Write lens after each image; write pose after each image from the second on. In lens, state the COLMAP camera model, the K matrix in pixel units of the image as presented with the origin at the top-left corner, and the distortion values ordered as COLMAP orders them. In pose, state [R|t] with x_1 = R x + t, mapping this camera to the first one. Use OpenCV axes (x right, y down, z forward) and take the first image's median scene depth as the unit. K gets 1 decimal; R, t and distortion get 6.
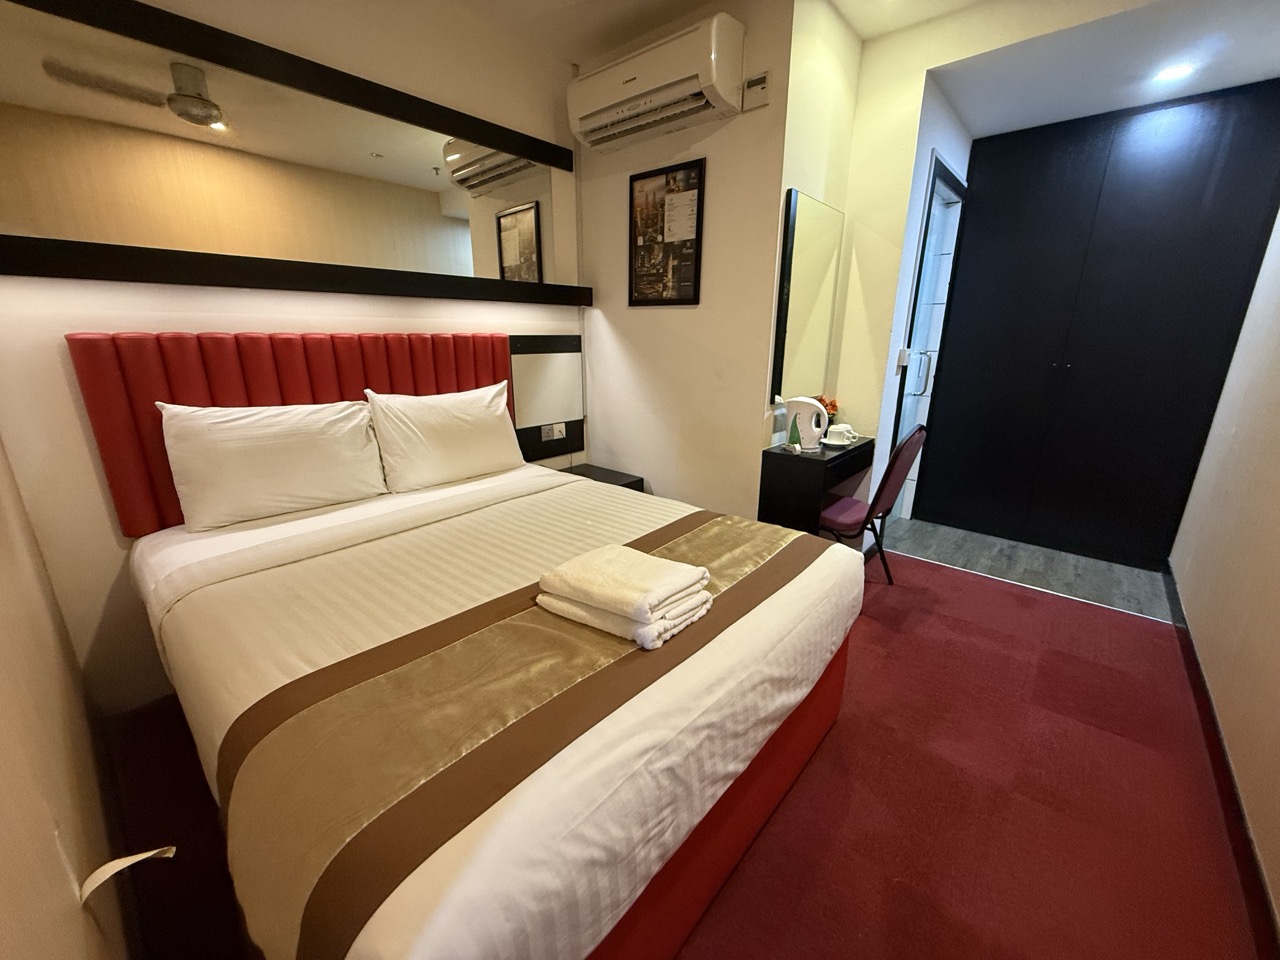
lens RADIAL K [[503.8, 0, 640.0], [0, 503.8, 480.0], [0, 0, 1]] dist [0.003540, 0.000150]
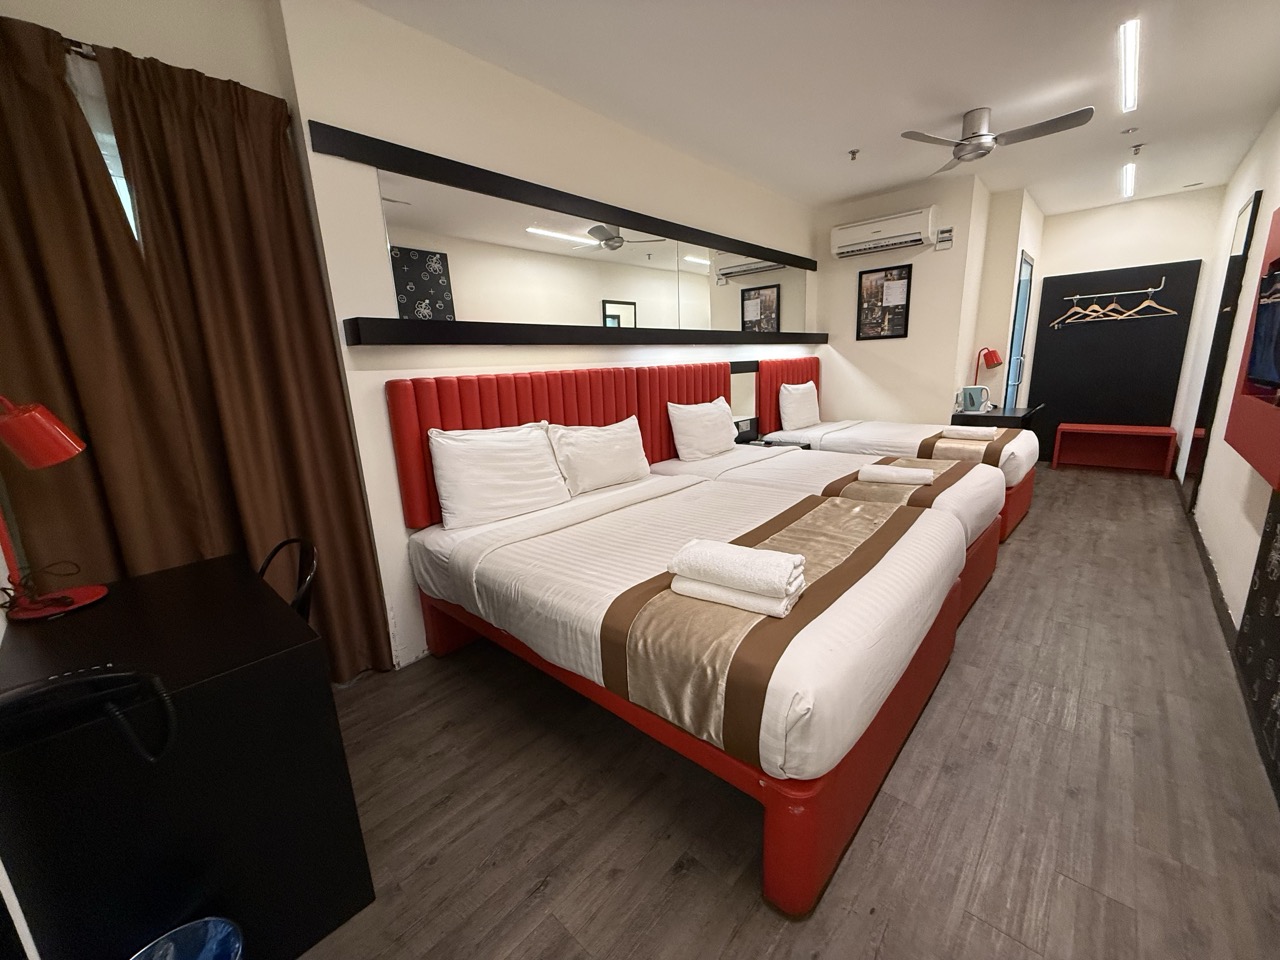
lens RADIAL K [[515.5, 0, 640.0], [0, 515.5, 480.0], [0, 0, 1]] dist [-0.000841, -0.000232]
pose [[0.998796, -0.044073, -0.021536, -0.795548], [0.042535, 0.996827, -0.067280, 0.242596], [0.024433, 0.066283, 0.997502, -0.827647]]
